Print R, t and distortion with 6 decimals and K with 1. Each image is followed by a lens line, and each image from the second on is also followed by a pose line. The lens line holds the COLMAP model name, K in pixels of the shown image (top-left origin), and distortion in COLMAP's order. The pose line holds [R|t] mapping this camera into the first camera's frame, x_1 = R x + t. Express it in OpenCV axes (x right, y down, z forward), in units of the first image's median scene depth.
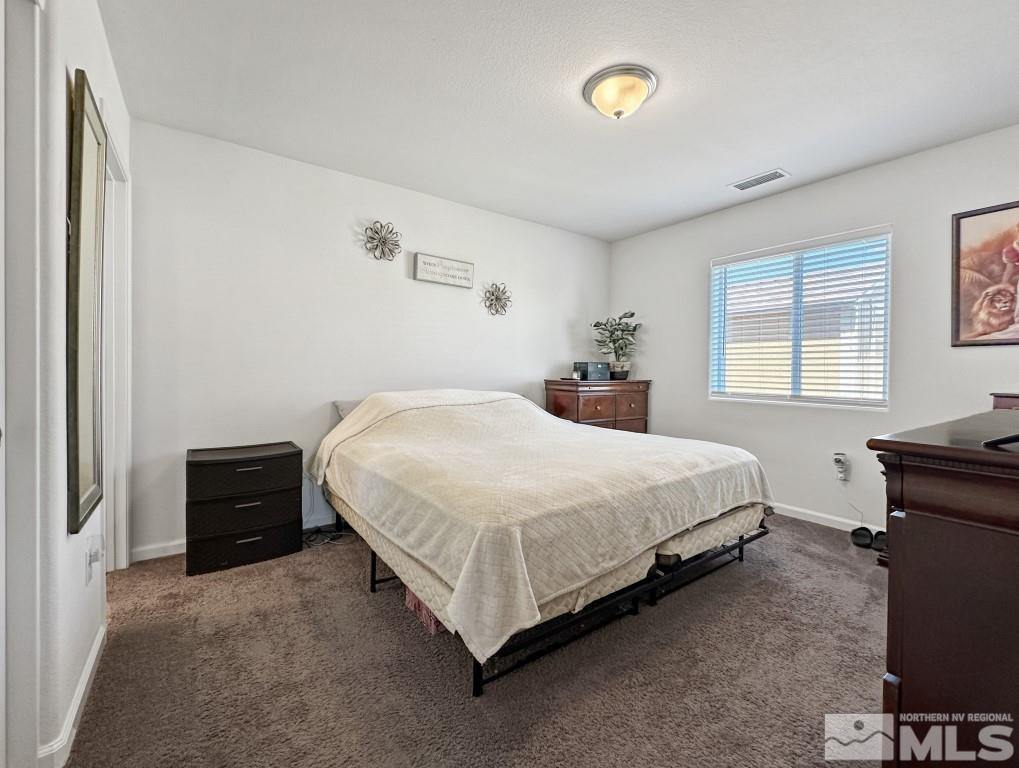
lens RADIAL K [[424.0, 0, 506.2], [0, 424.0, 382.5], [0, 0, 1]] dist [-0.002259, -0.000061]
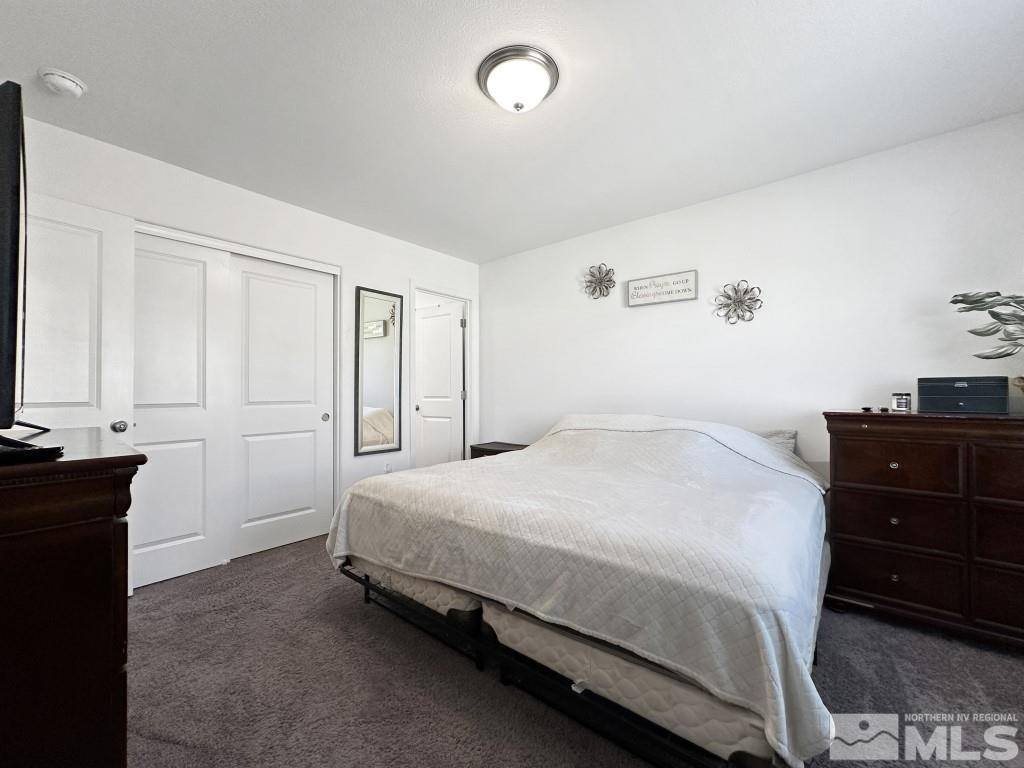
lens RADIAL K [[415.2, 0, 510.4], [0, 415.2, 384.4], [0, 0, 1]] dist [-0.002213, 0.000466]
pose [[0.253547, -0.028767, -0.966895, 0.710013], [-0.020860, 0.999163, -0.035197, -0.014763], [0.967098, 0.029094, 0.252734, 0.494034]]
